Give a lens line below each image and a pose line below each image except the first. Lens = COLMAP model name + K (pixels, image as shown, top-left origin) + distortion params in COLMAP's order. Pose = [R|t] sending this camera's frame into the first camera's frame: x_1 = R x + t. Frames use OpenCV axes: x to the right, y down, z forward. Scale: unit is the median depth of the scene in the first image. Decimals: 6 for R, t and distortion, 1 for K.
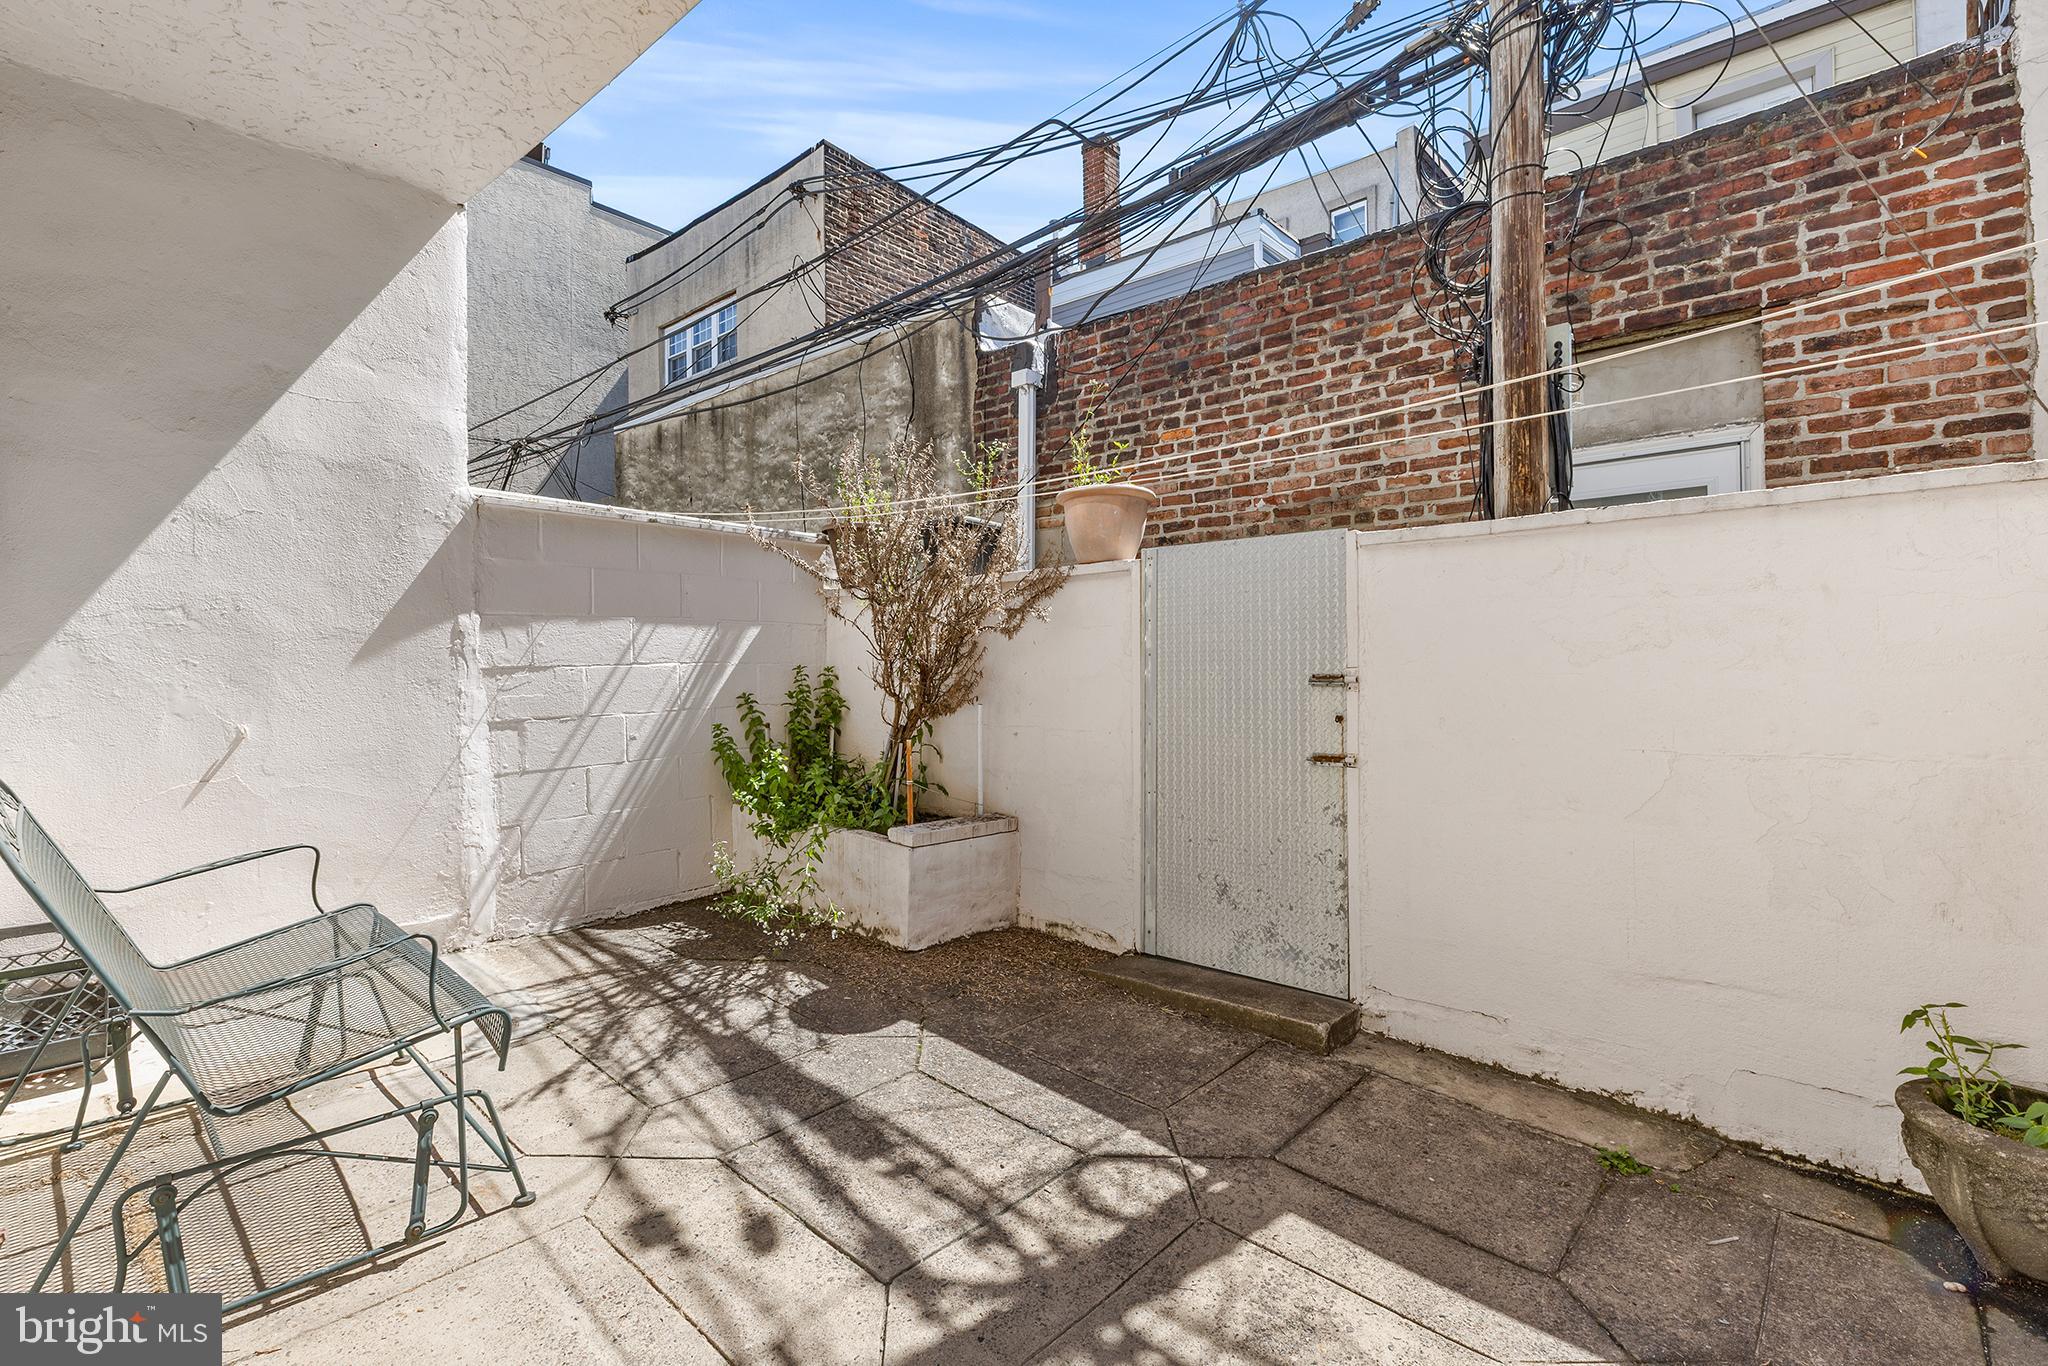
lens RADIAL K [[932.1, 0, 1036.5], [0, 932.1, 672.1], [0, 0, 1]] dist [0.003940, -0.001268]
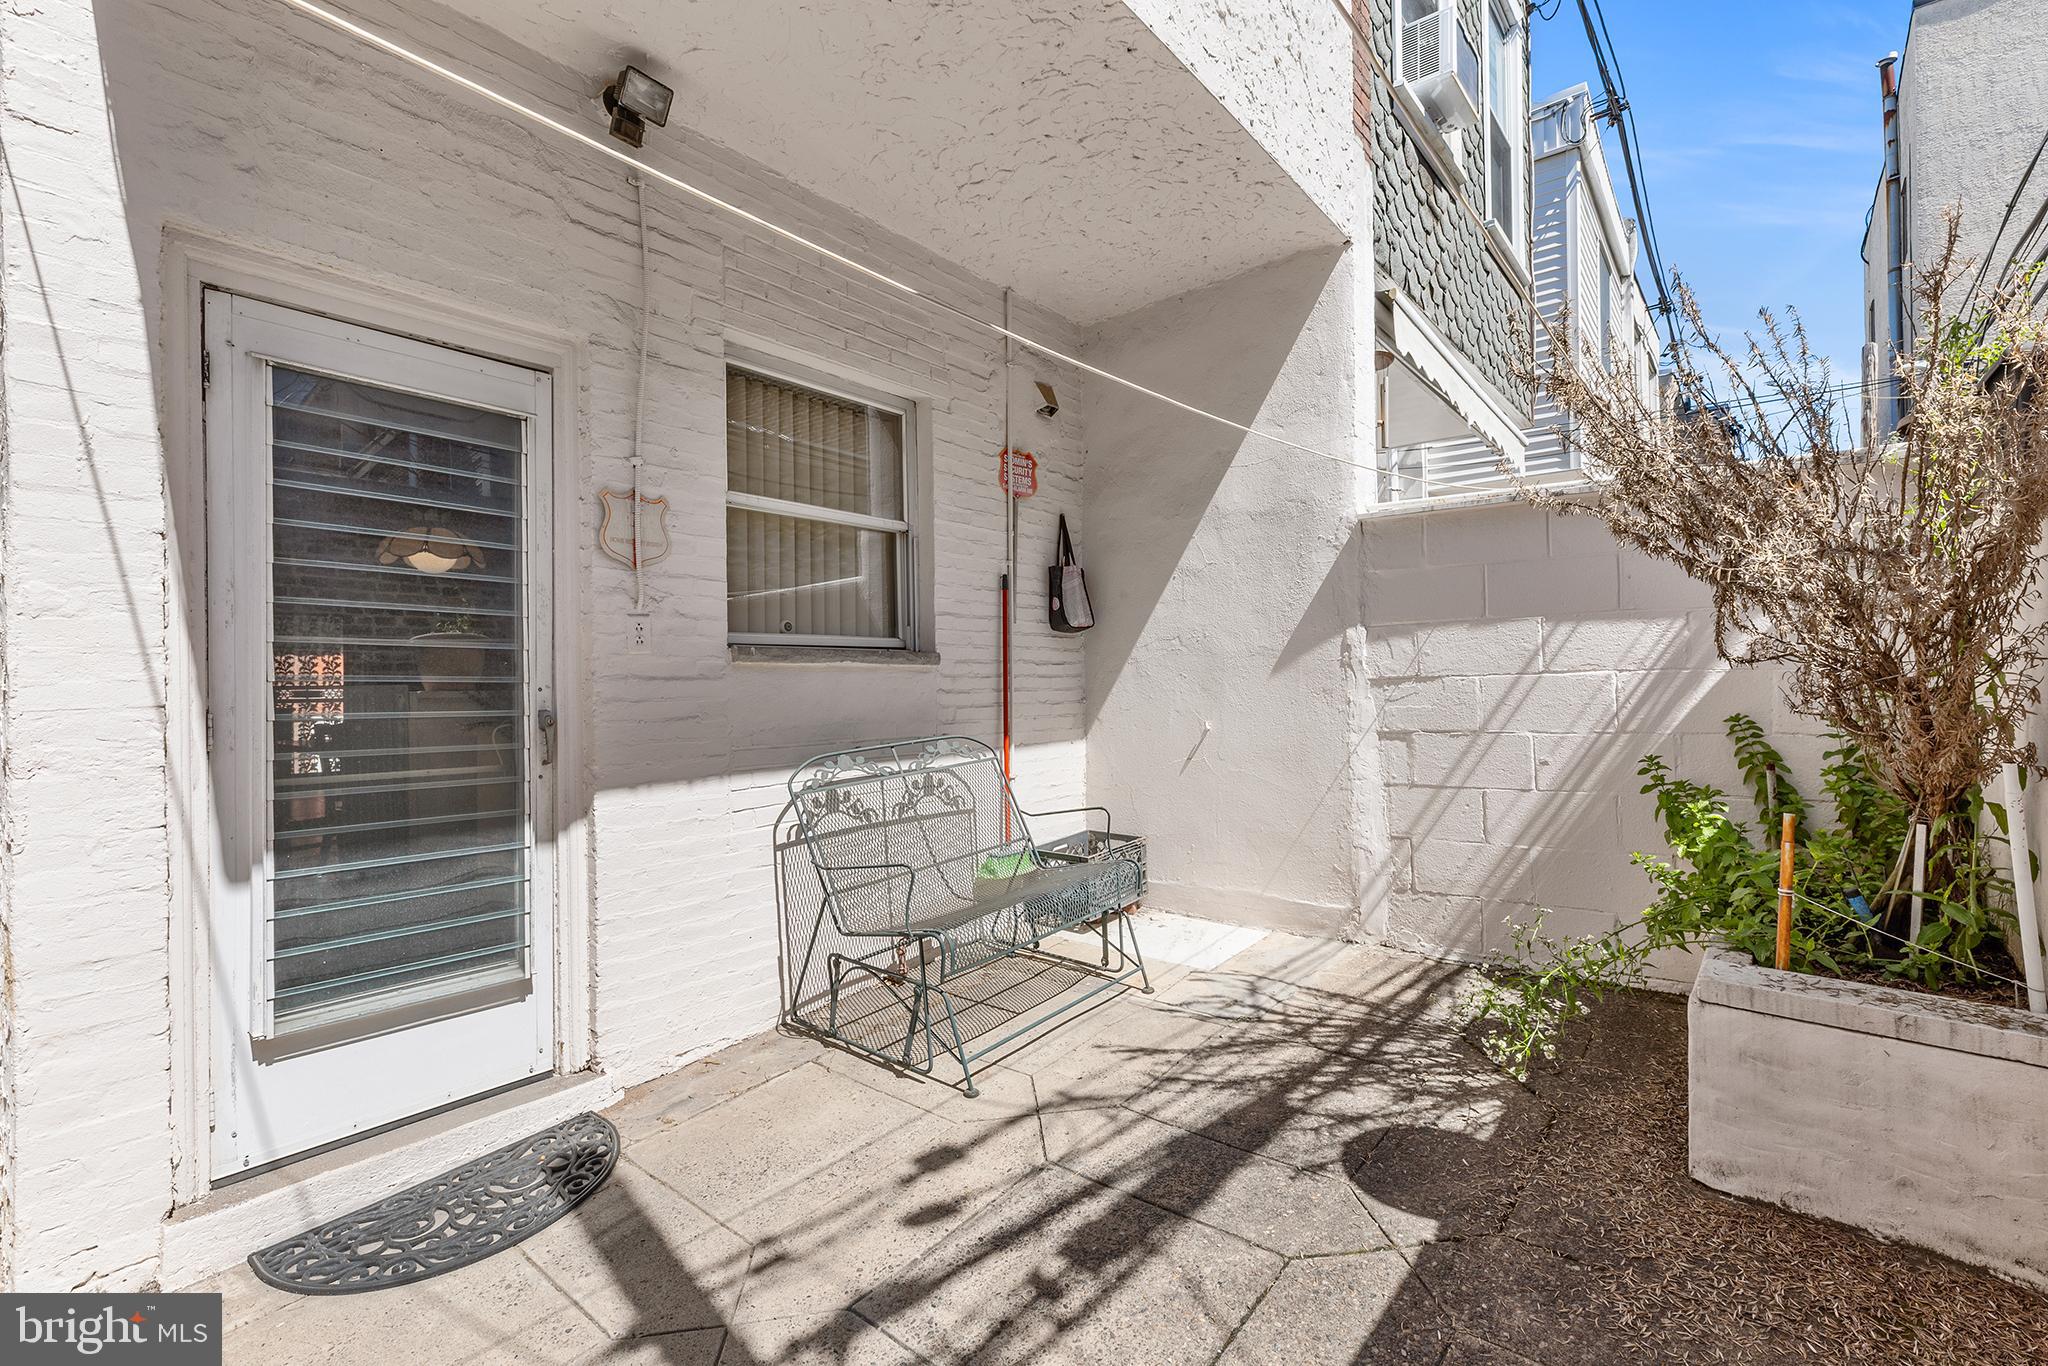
lens RADIAL K [[932.1, 0, 1037.5], [0, 932.1, 684.7], [0, 0, 1]] dist [0.003940, -0.001268]
pose [[0.032099, 0.011874, -0.999414, 0.462522], [0.006039, 0.999909, 0.012074, -0.013244], [0.999466, -0.006423, 0.032025, 0.648398]]
